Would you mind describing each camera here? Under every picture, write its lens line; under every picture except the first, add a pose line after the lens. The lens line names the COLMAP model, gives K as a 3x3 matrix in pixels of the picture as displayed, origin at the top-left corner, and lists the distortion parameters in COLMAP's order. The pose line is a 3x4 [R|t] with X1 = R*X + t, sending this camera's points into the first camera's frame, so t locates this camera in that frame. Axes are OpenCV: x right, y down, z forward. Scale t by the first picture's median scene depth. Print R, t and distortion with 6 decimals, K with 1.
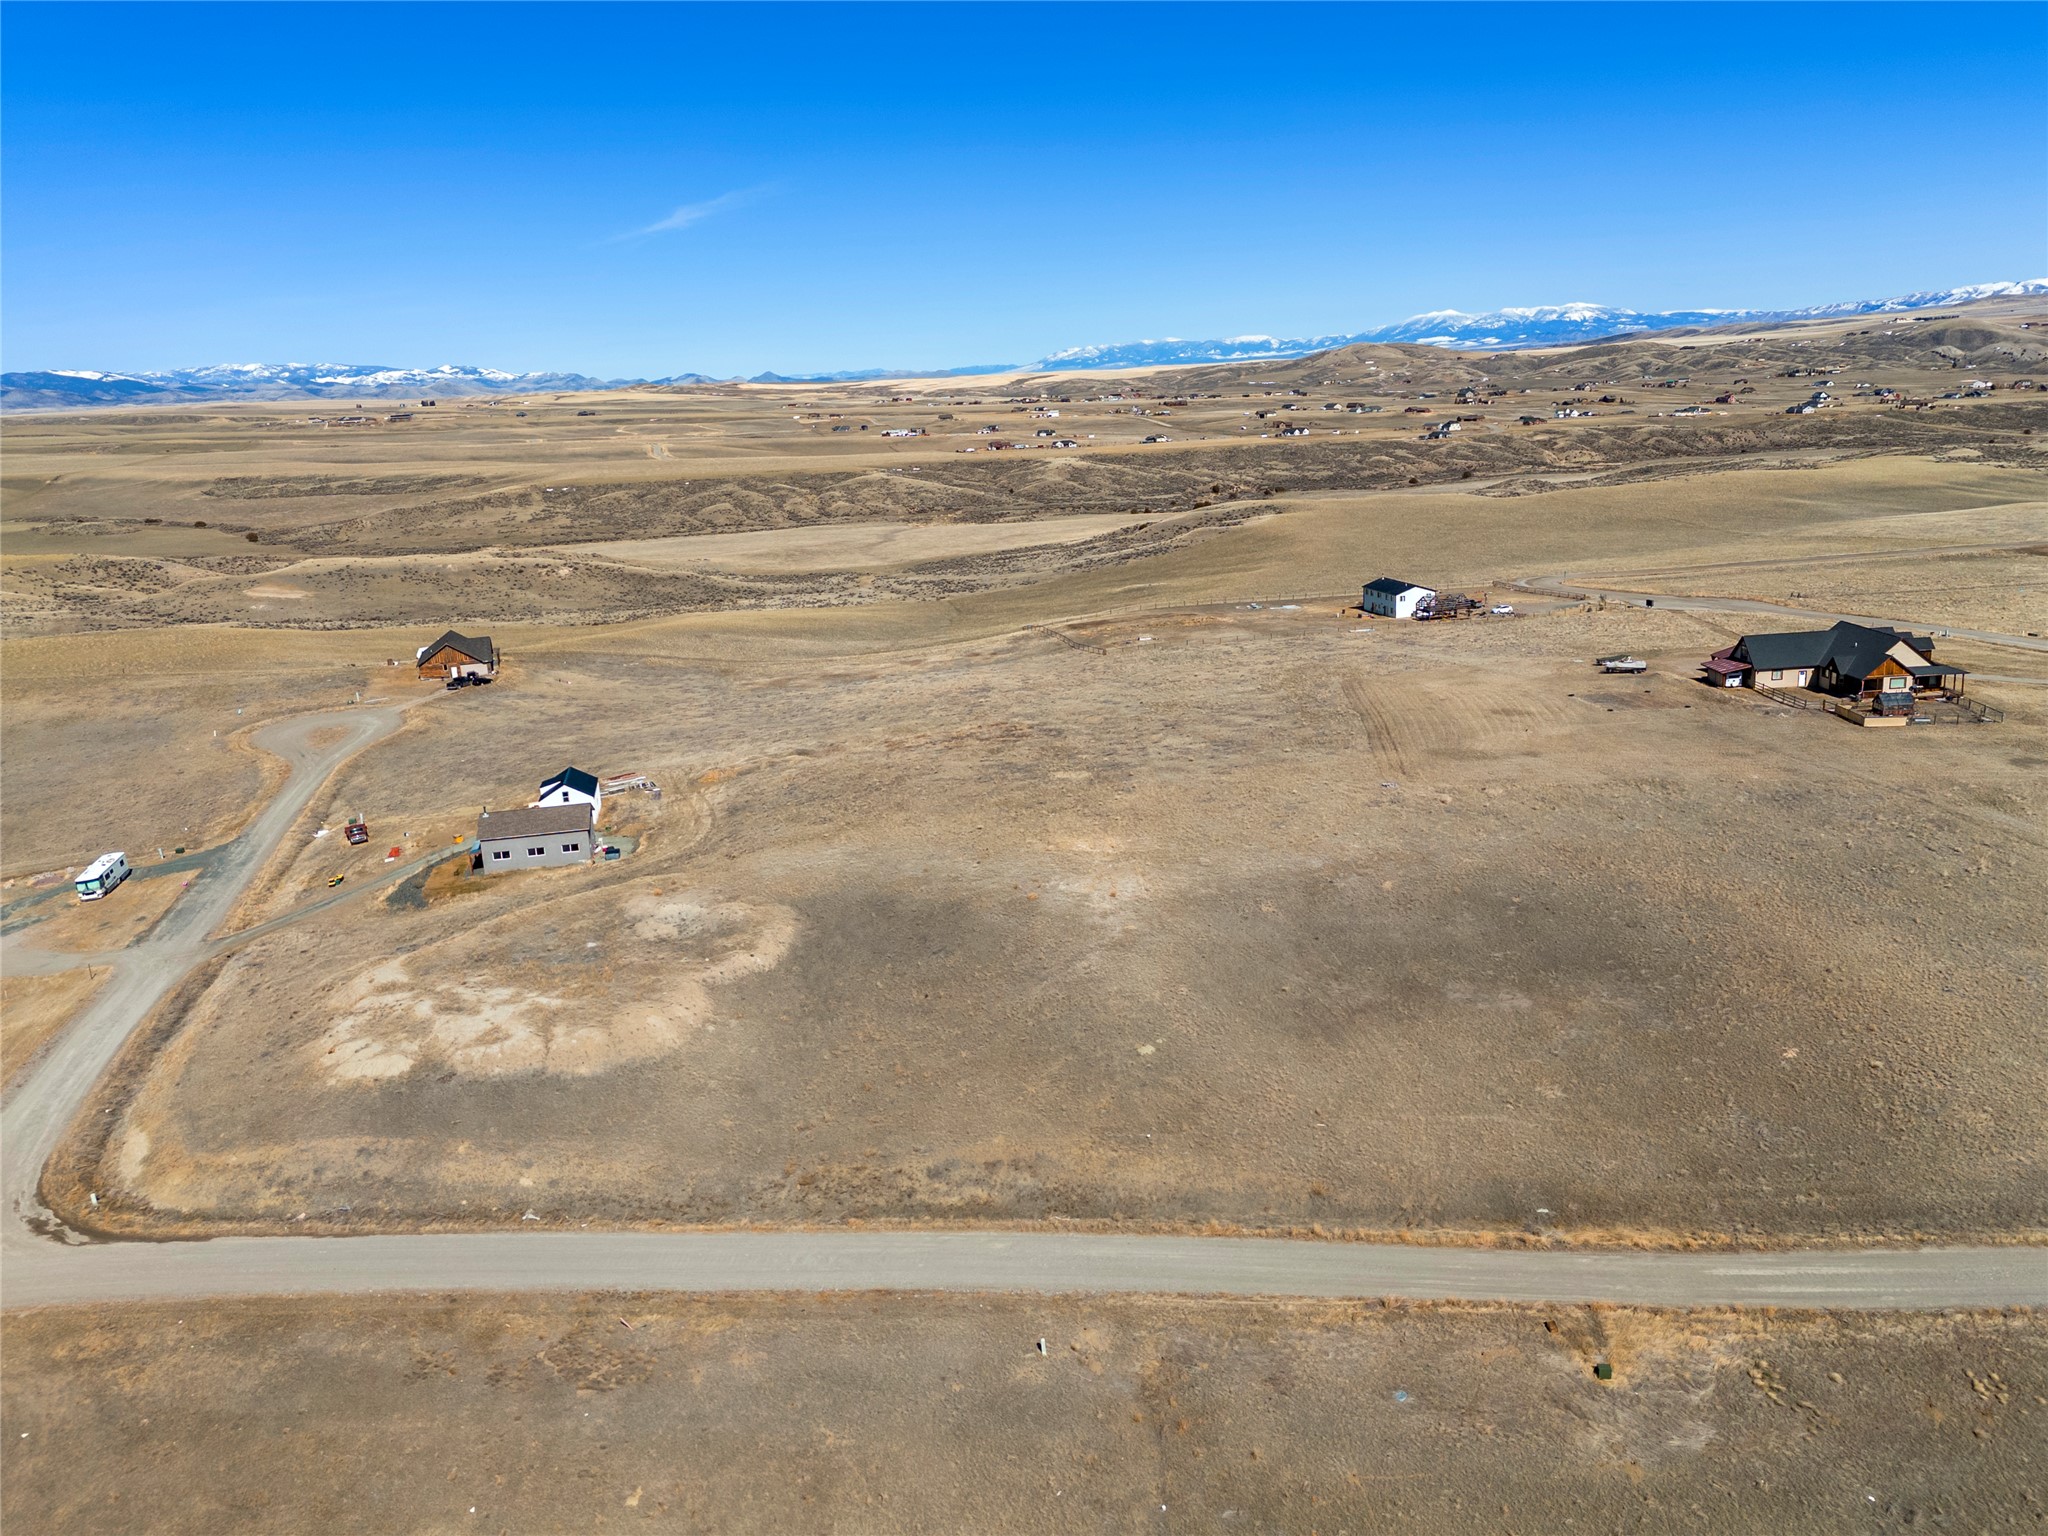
lens RADIAL K [[1558.3, 0, 1024.0], [0, 1558.3, 768.0], [0, 0, 1]] dist [0.078121, -0.068566]
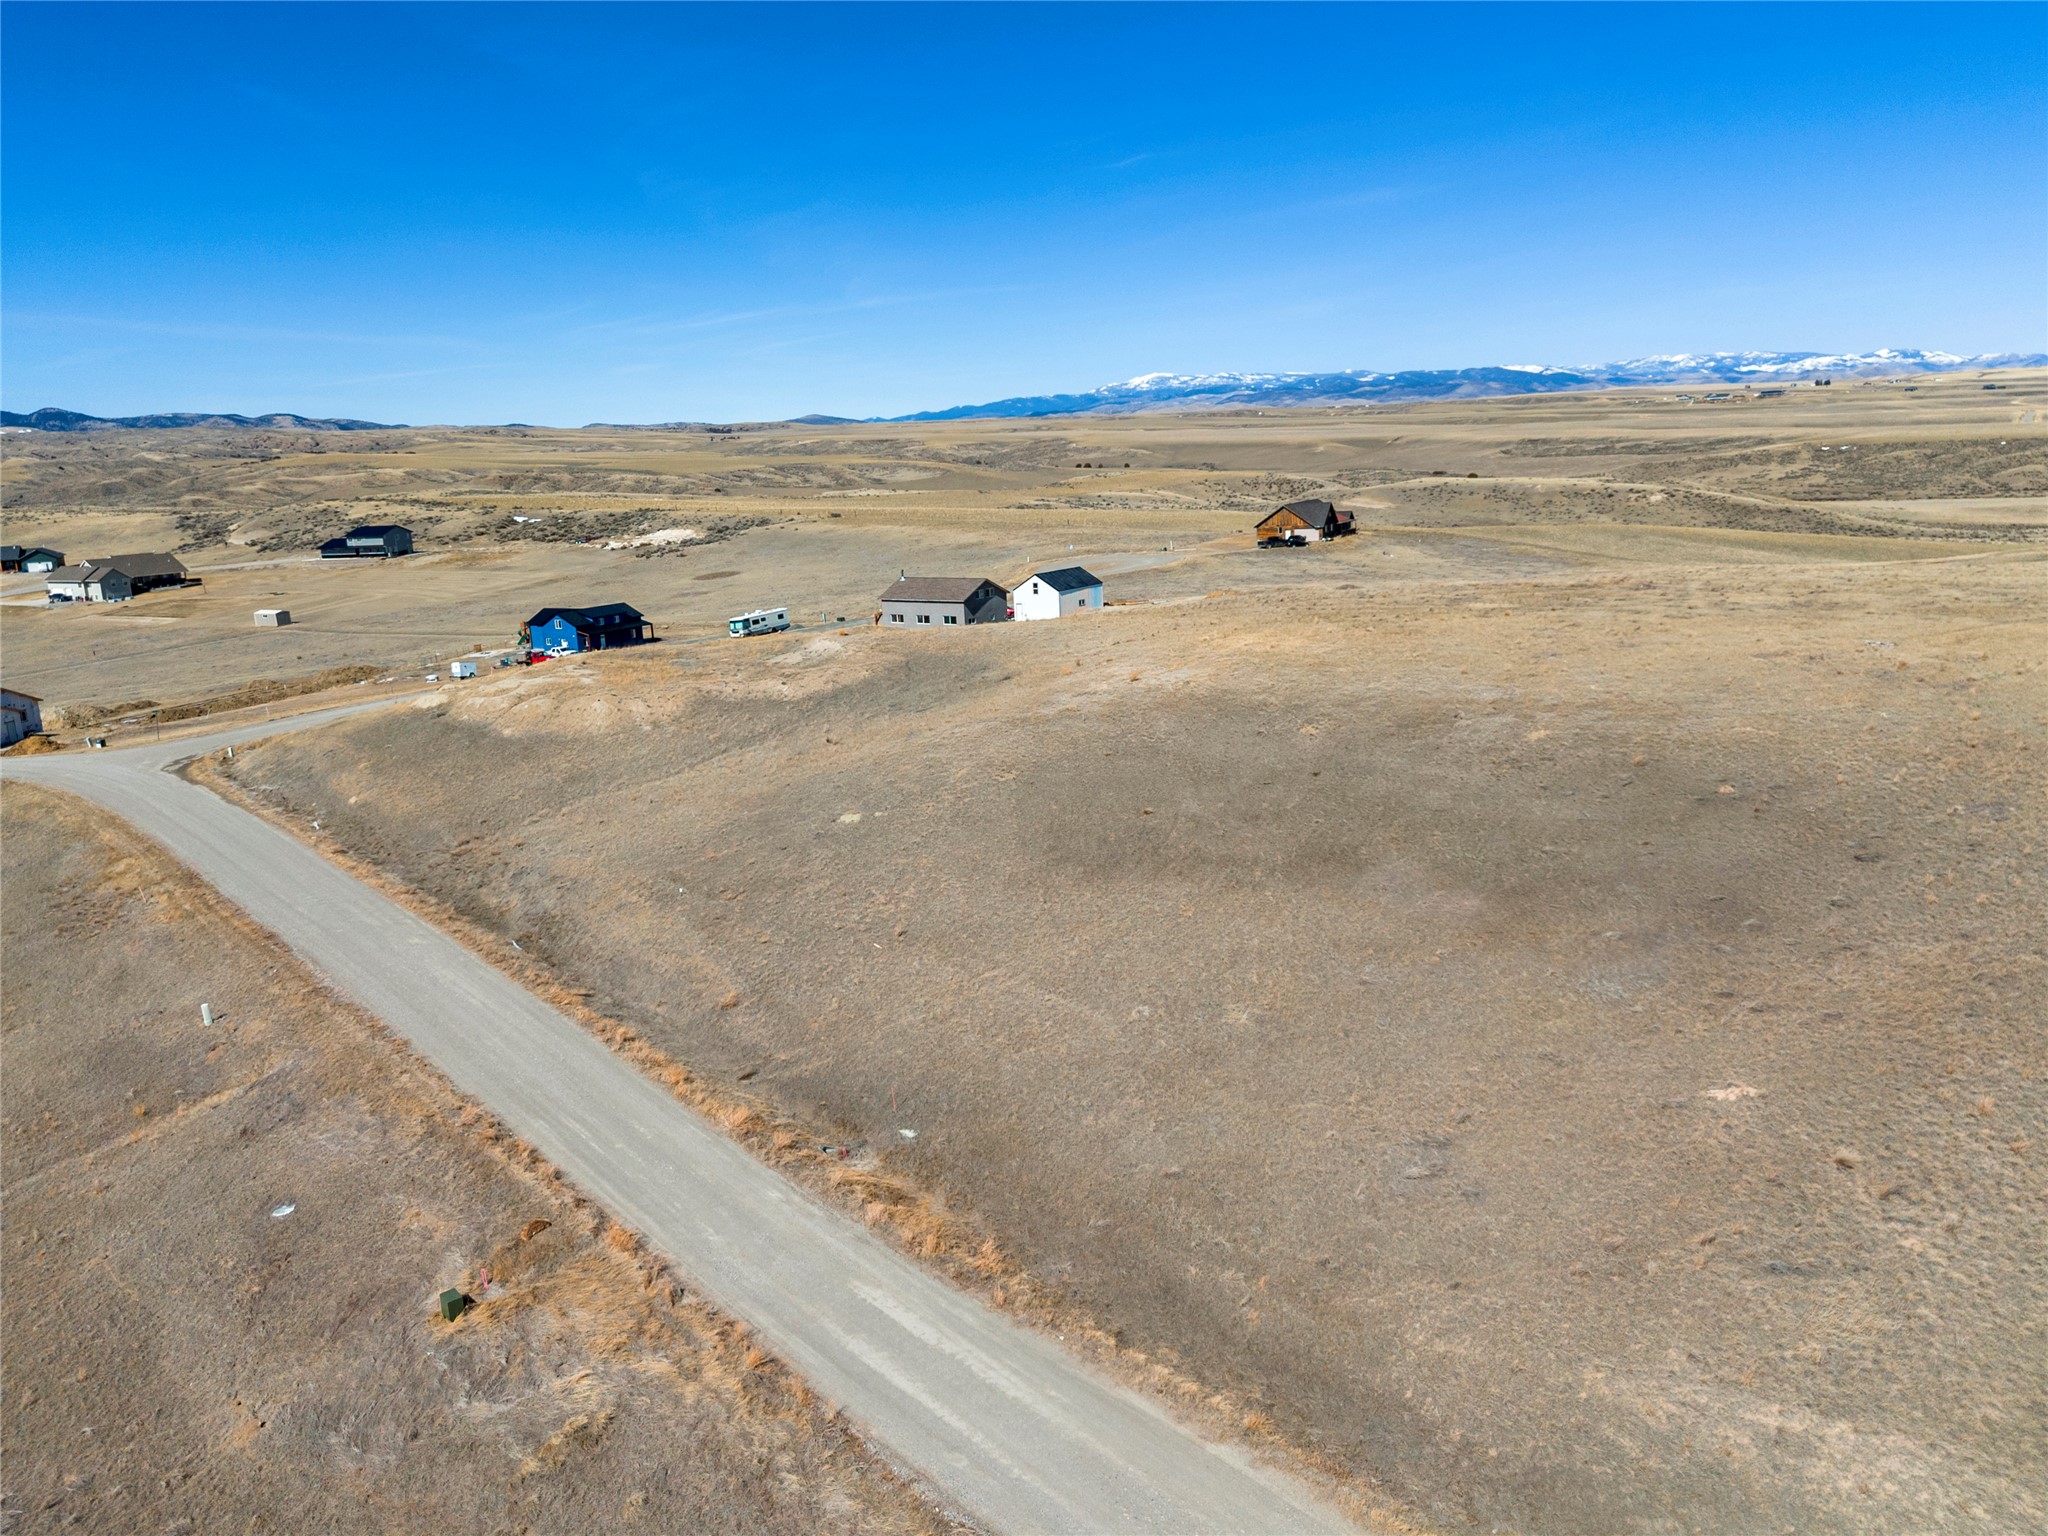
lens RADIAL K [[1592.7, 0, 1024.0], [0, 1592.7, 768.0], [0, 0, 1]] dist [0.038955, -0.012627]
pose [[0.683726, 0.166056, -0.710594, 0.071843], [-0.163792, 0.983841, 0.072312, 0.010249], [0.711119, 0.066948, 0.699877, 0.060835]]
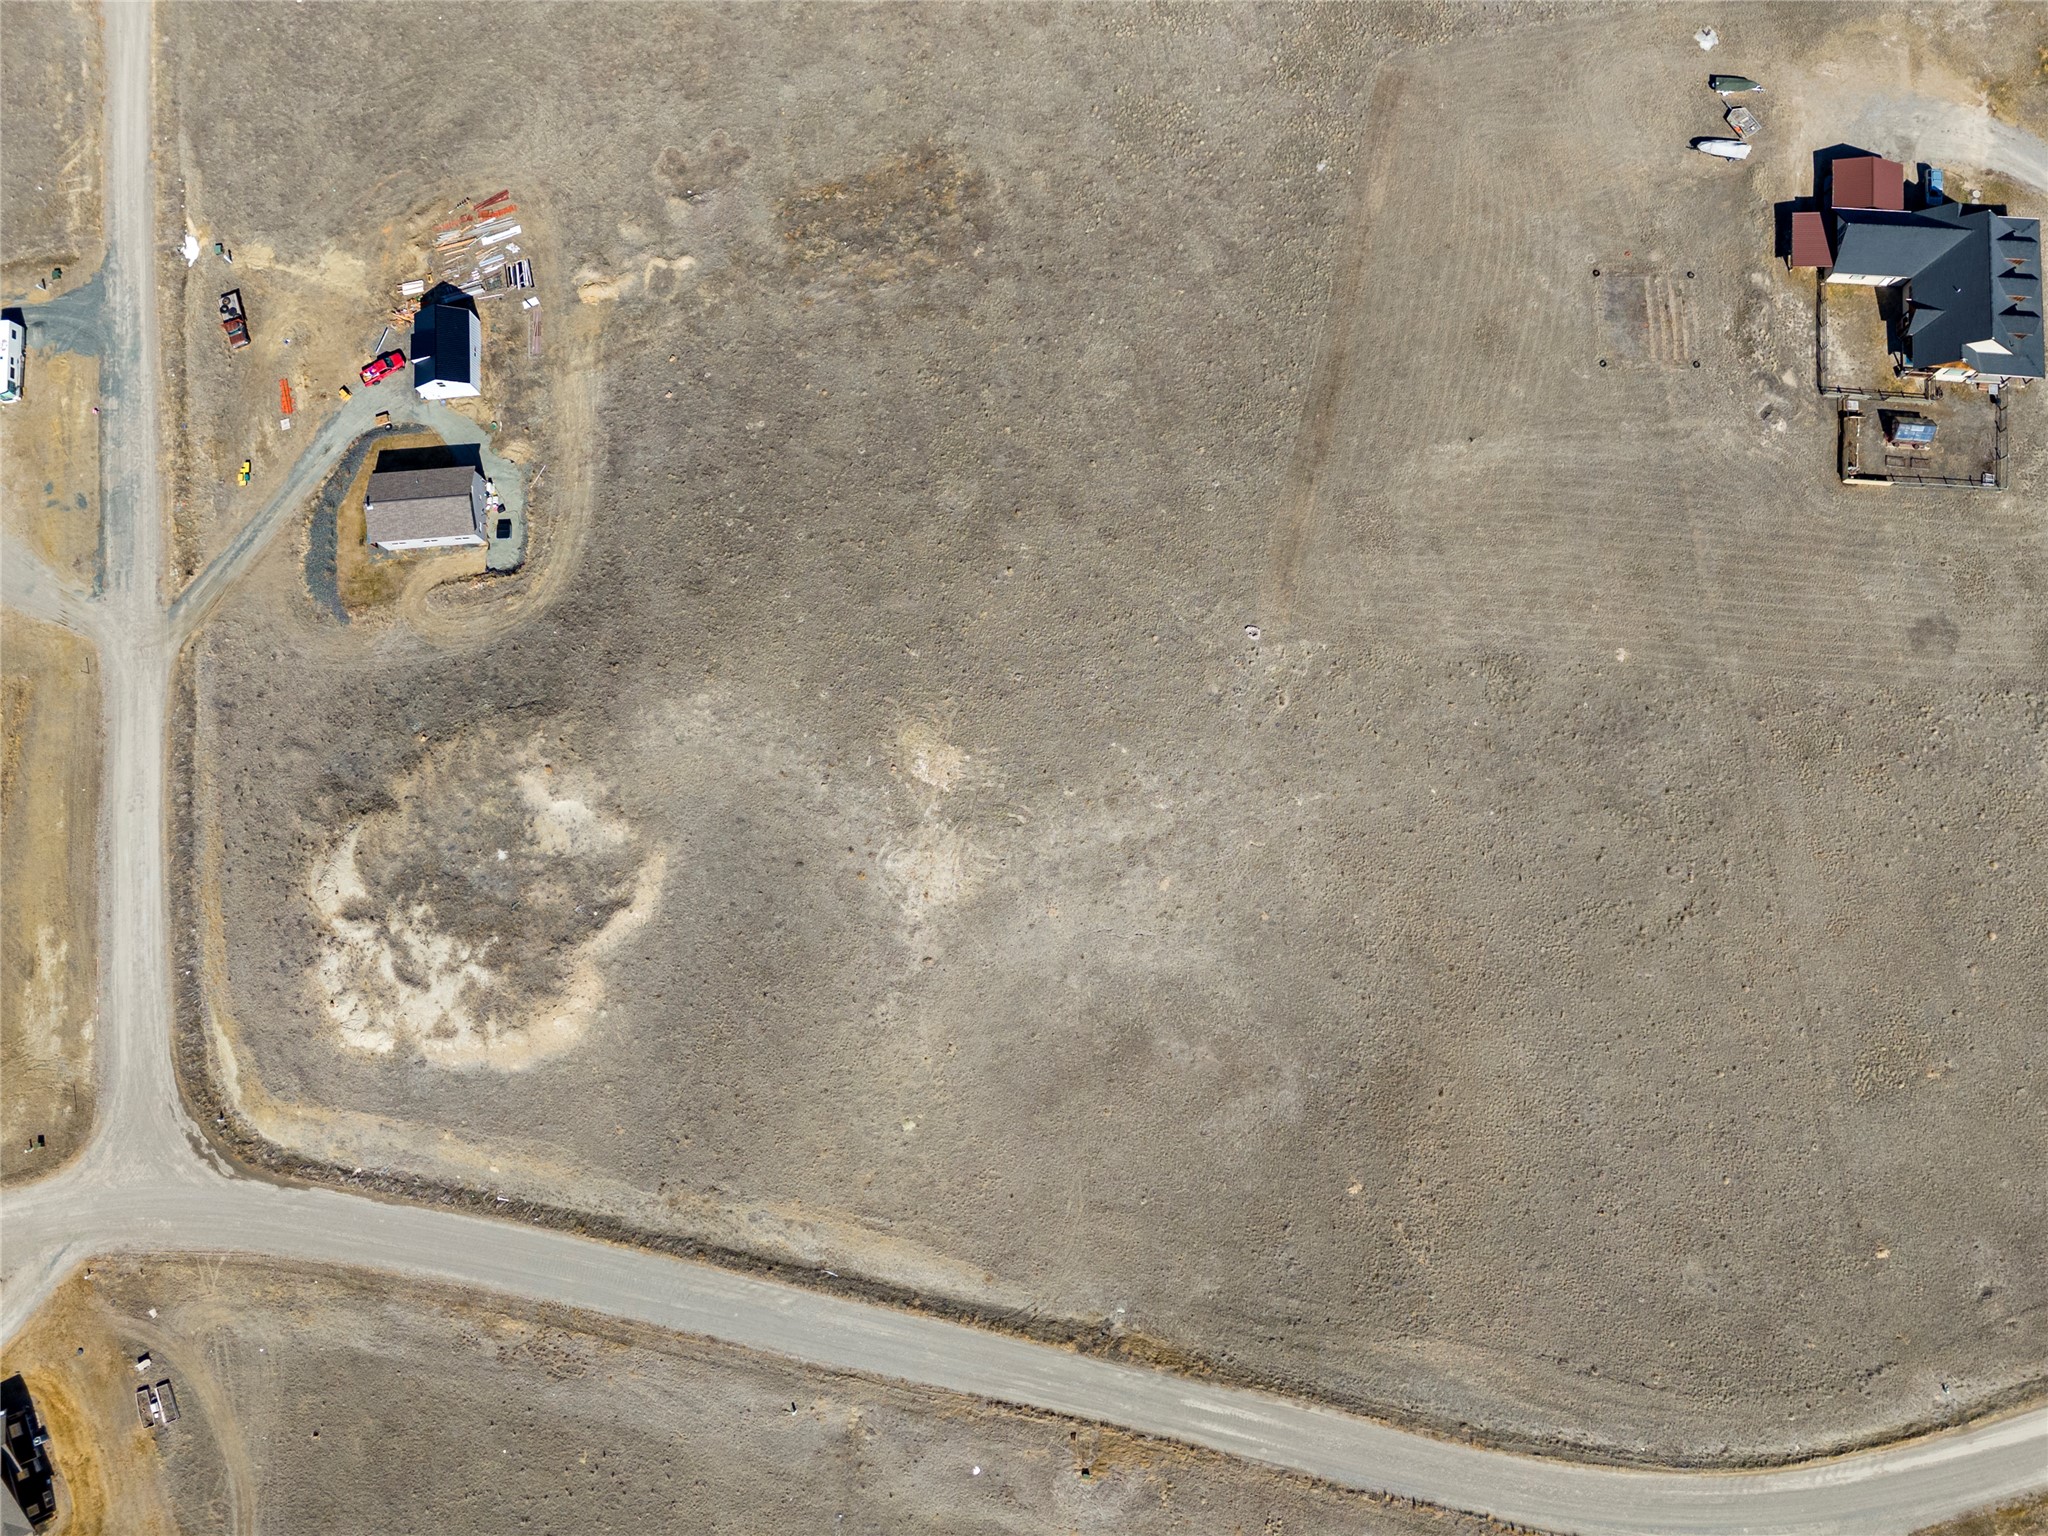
lens RADIAL K [[1487.7, 0, 1020.3], [0, 1487.7, 737.6], [0, 0, 1]] dist [0.090681, -0.094312]
pose [[0.992461, 0.122504, -0.003841, 0.015615], [-0.048953, 0.424927, 0.903903, -0.132941], [0.112364, -0.896900, 0.427721, 0.083307]]
